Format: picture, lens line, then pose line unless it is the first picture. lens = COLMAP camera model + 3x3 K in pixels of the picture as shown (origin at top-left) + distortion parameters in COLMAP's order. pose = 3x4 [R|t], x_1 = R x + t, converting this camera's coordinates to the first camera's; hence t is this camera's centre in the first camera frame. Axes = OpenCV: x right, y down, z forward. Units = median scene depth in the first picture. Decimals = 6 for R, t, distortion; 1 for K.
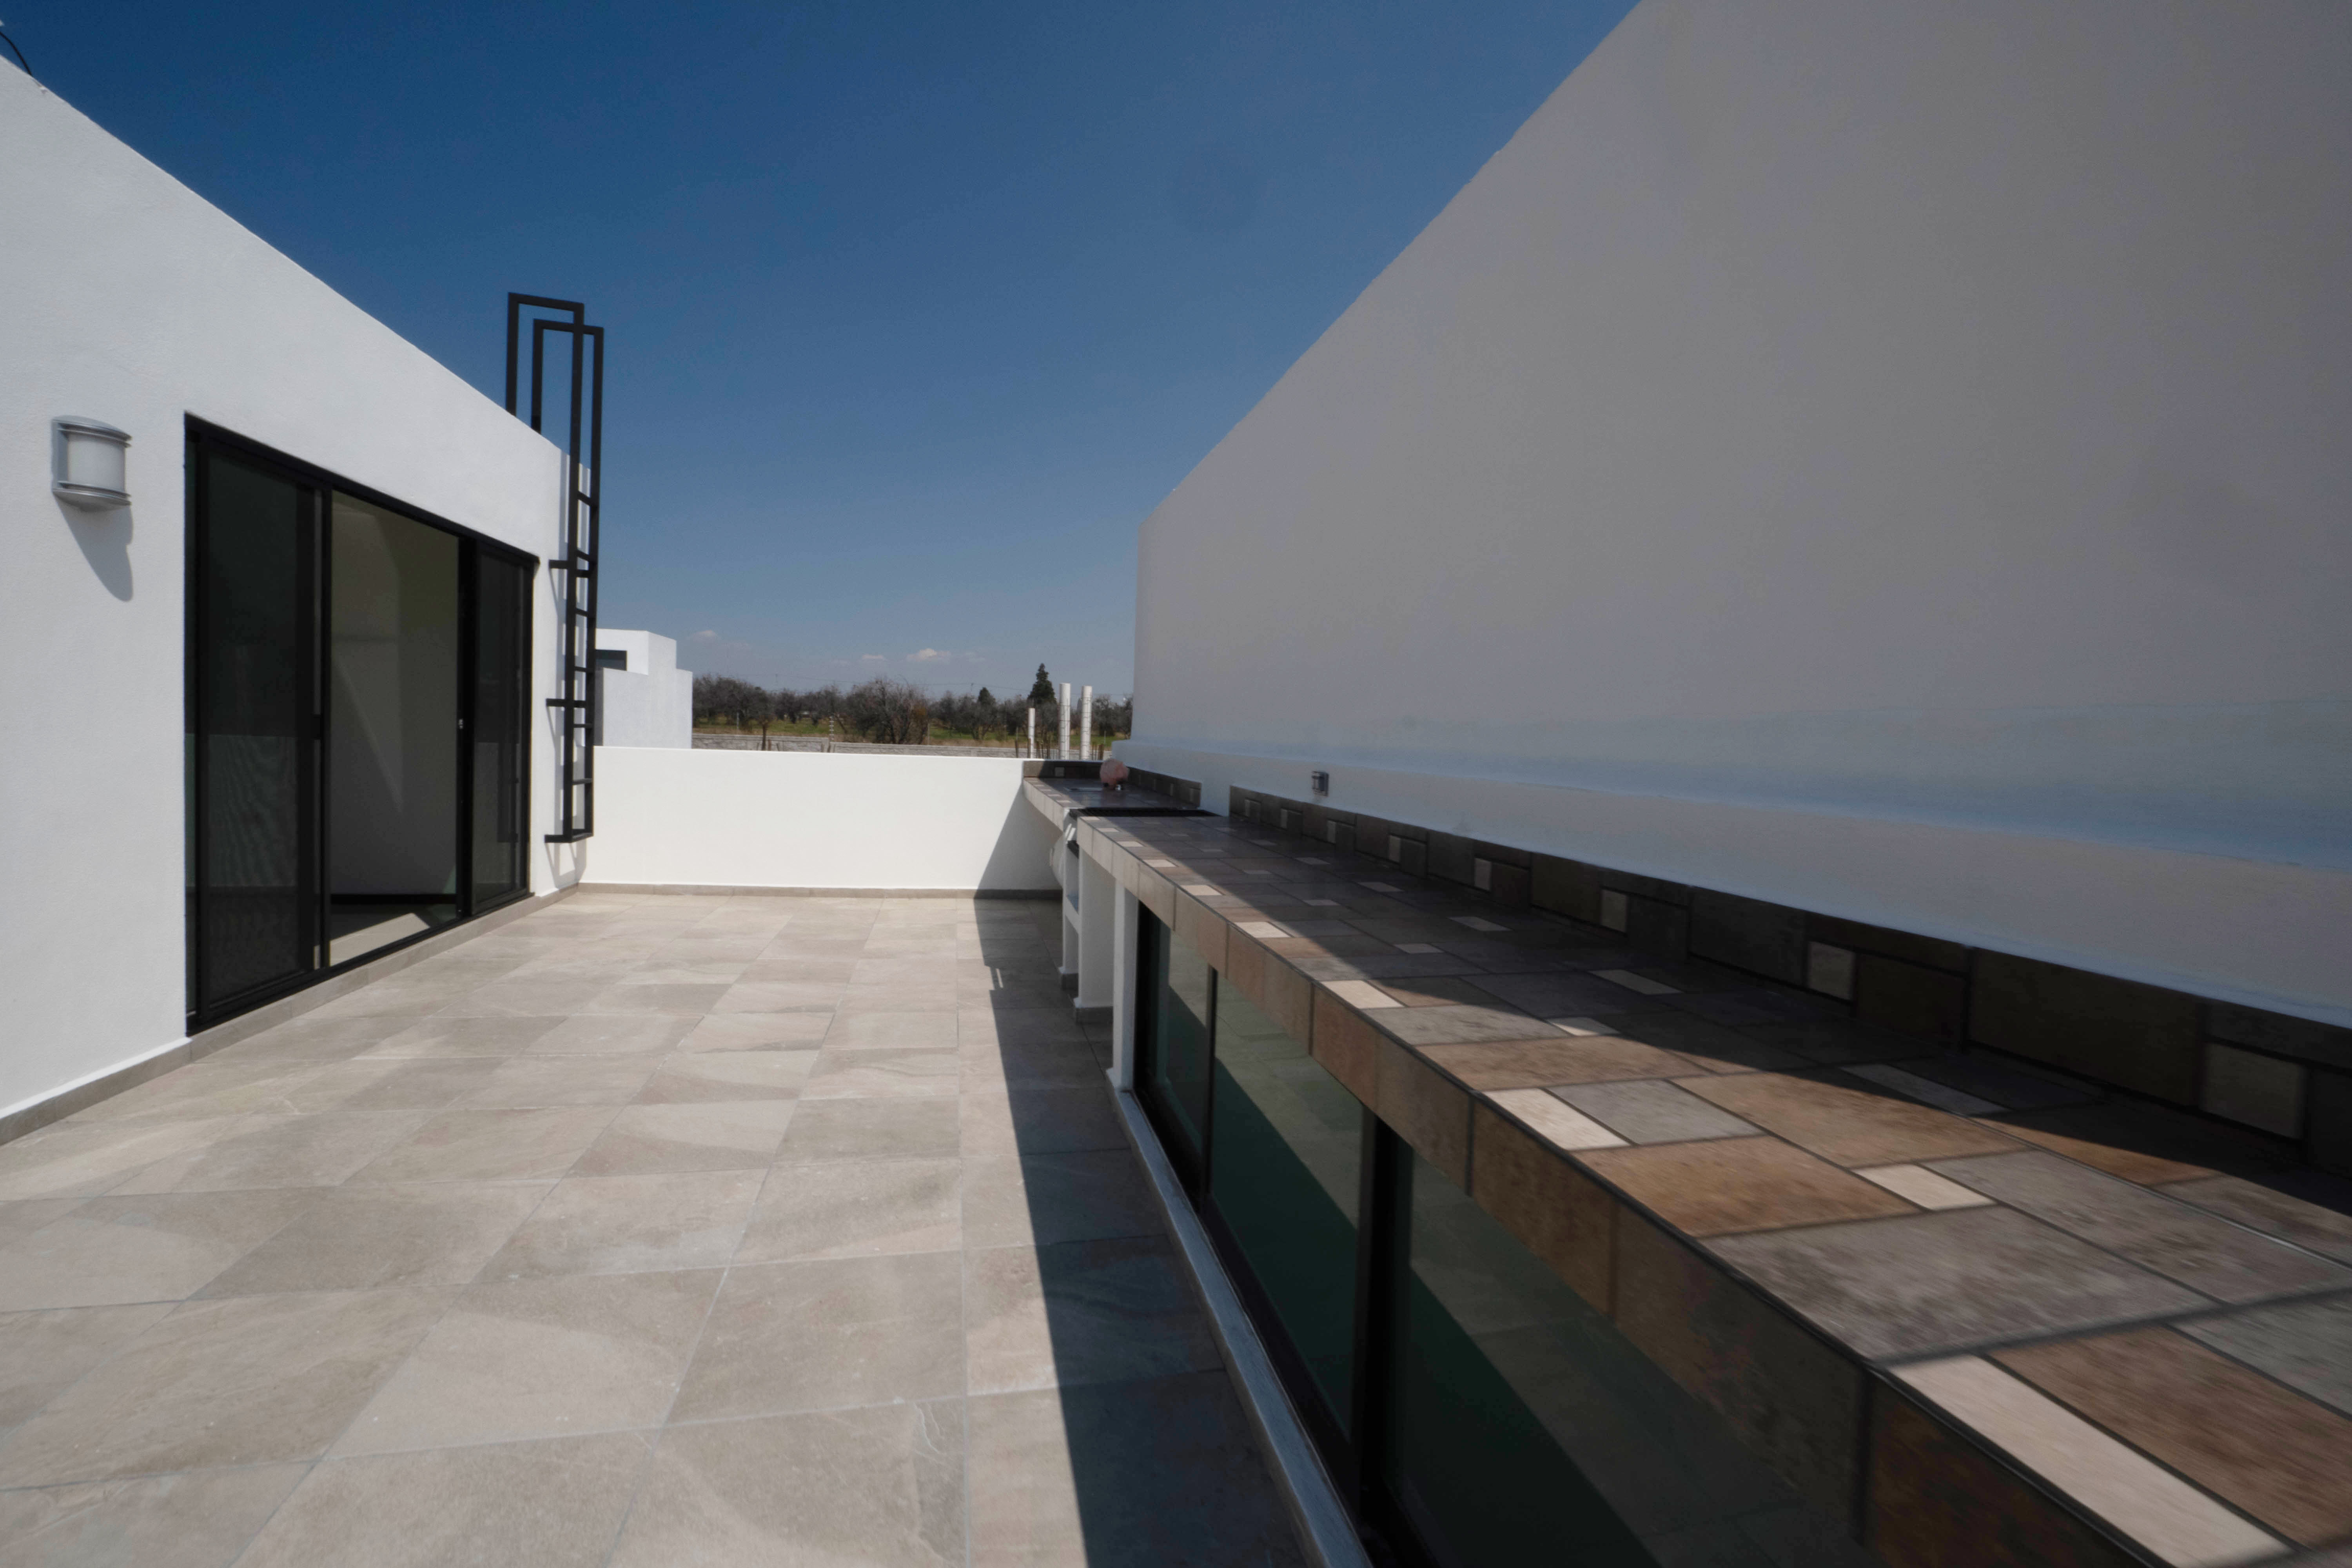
lens RADIAL K [[975.4, 0, 1178.4], [0, 975.4, 774.8], [0, 0, 1]] dist [-0.010981, -0.000173]
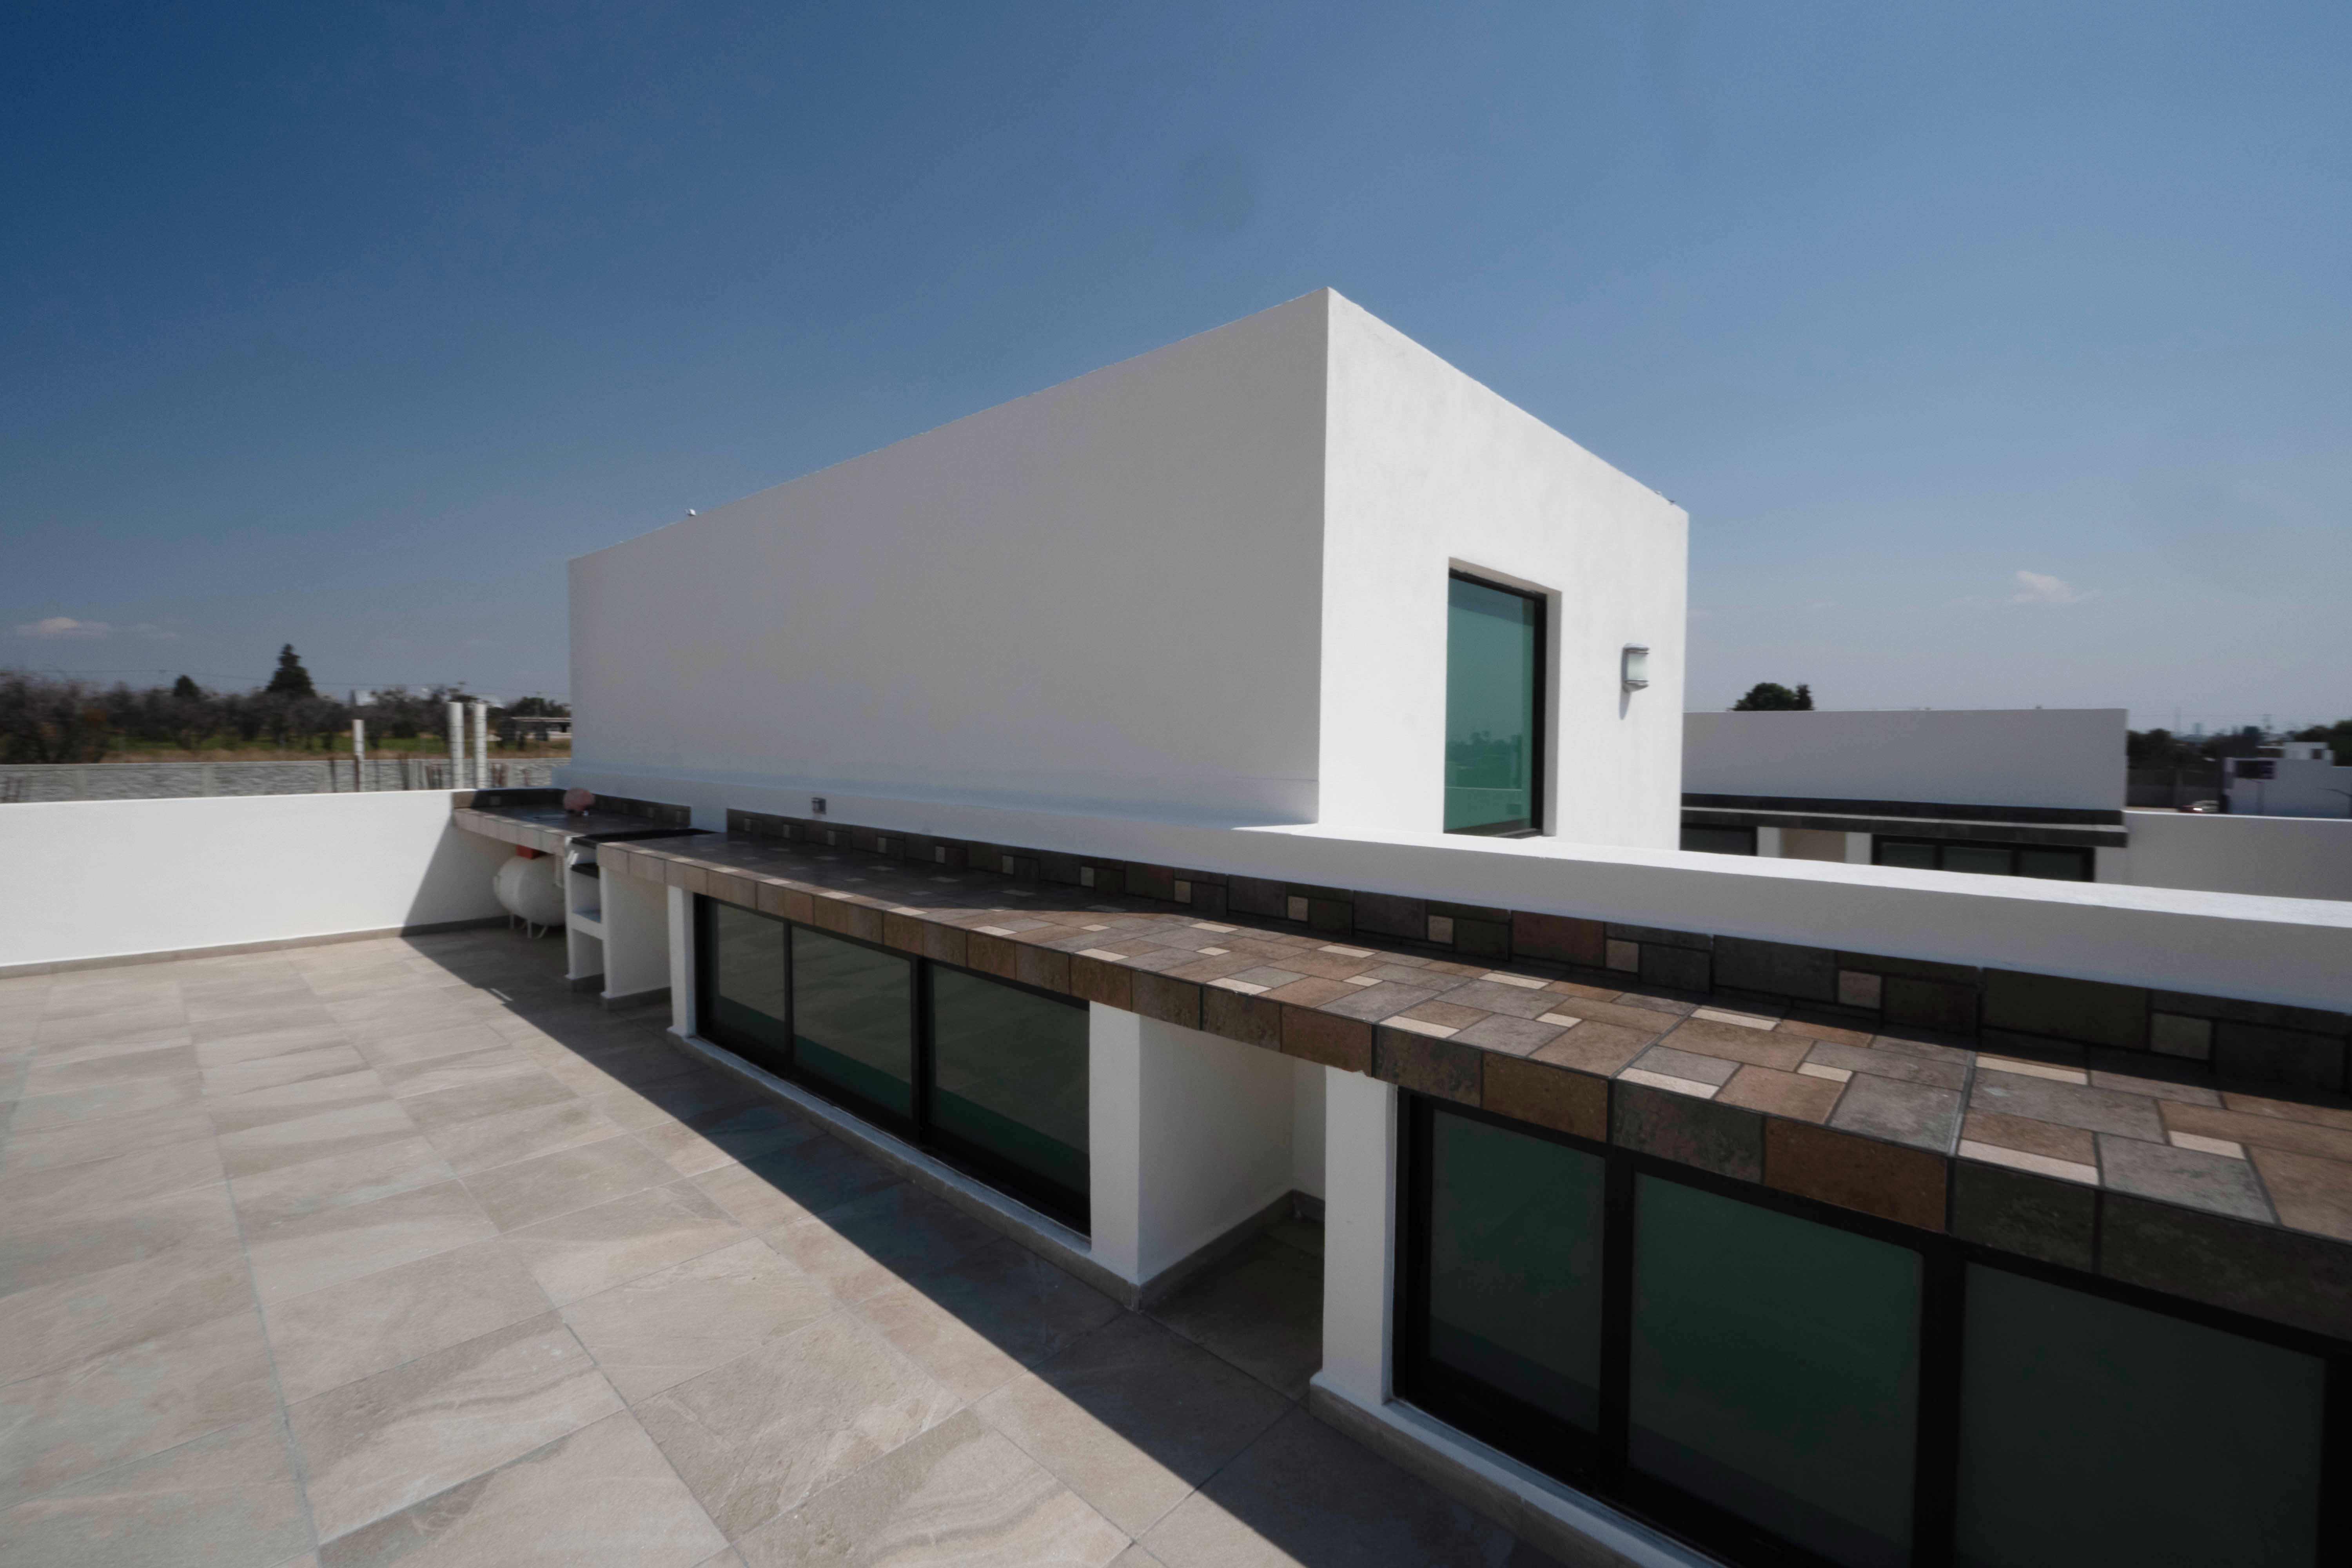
lens RADIAL K [[975.4, 0, 1178.4], [0, 975.4, 774.8], [0, 0, 1]] dist [-0.010981, -0.000173]
pose [[0.821944, -0.055432, 0.566864, -0.246457], [0.048078, 0.998453, 0.027923, -0.054656], [-0.567535, 0.004303, 0.823338, -0.537575]]
